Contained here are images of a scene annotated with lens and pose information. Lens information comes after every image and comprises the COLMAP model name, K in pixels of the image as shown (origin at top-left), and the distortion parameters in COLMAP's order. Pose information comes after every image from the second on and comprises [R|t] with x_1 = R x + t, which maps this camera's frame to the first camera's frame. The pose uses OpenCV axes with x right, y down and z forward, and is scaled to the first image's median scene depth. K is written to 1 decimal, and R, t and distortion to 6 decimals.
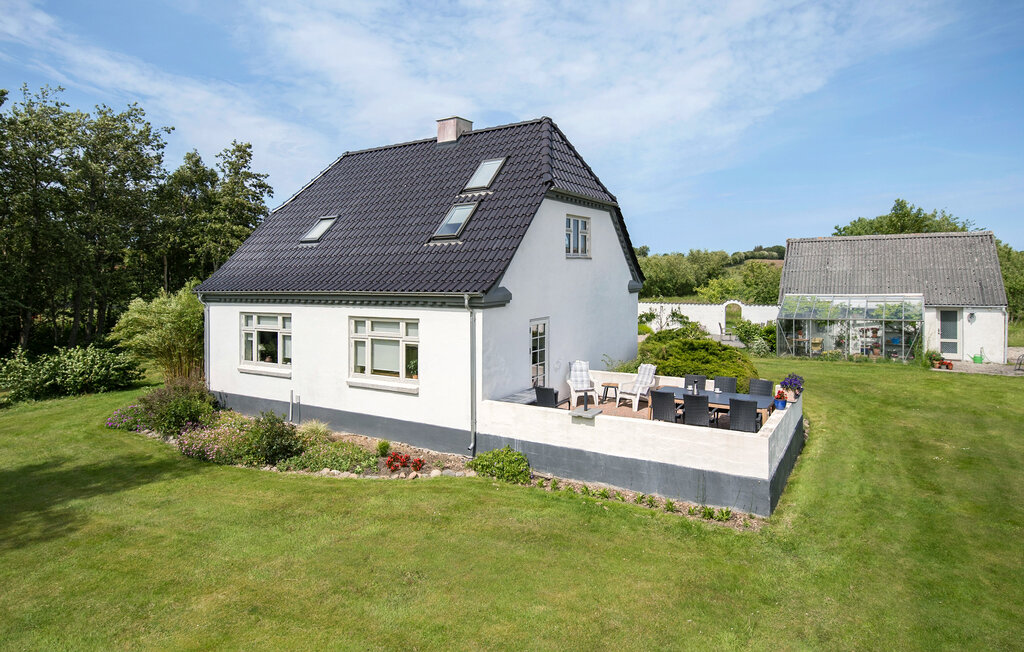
lens RADIAL K [[542.4, 0, 576.1], [0, 542.4, 274.5], [0, 0, 1]] dist [0.017488, 0.000182]
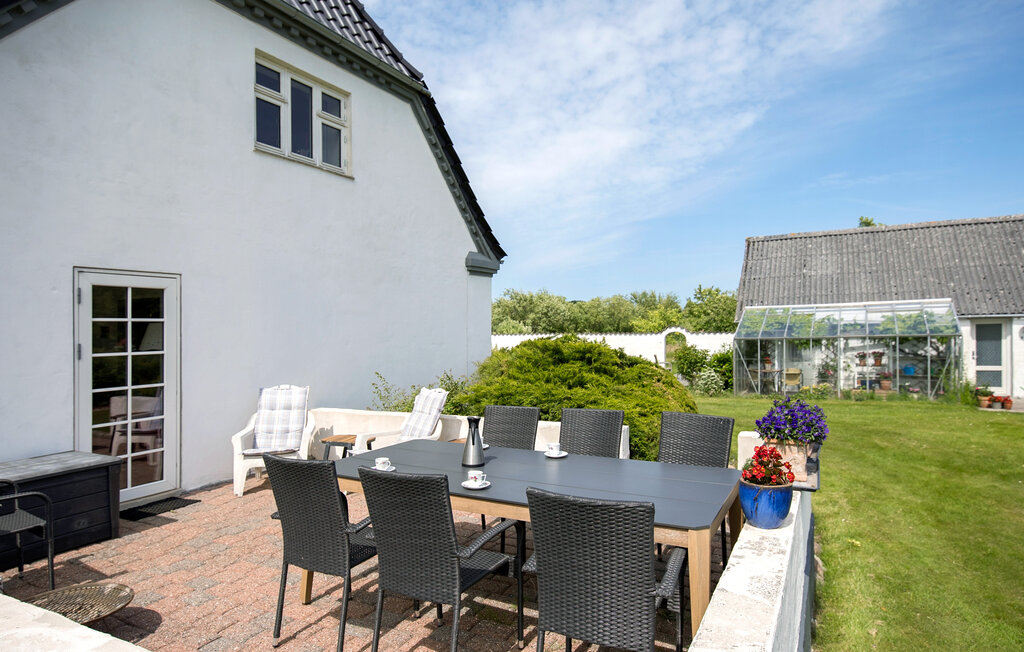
lens RADIAL K [[618.1, 0, 510.2], [0, 618.1, 325.8], [0, 0, 1]] dist [0.026347, 0.001274]
pose [[0.999862, -0.012656, 0.010806, 0.138832], [0.012491, 0.999806, 0.015207, 0.081784], [-0.010996, -0.015070, 0.999826, 0.387344]]
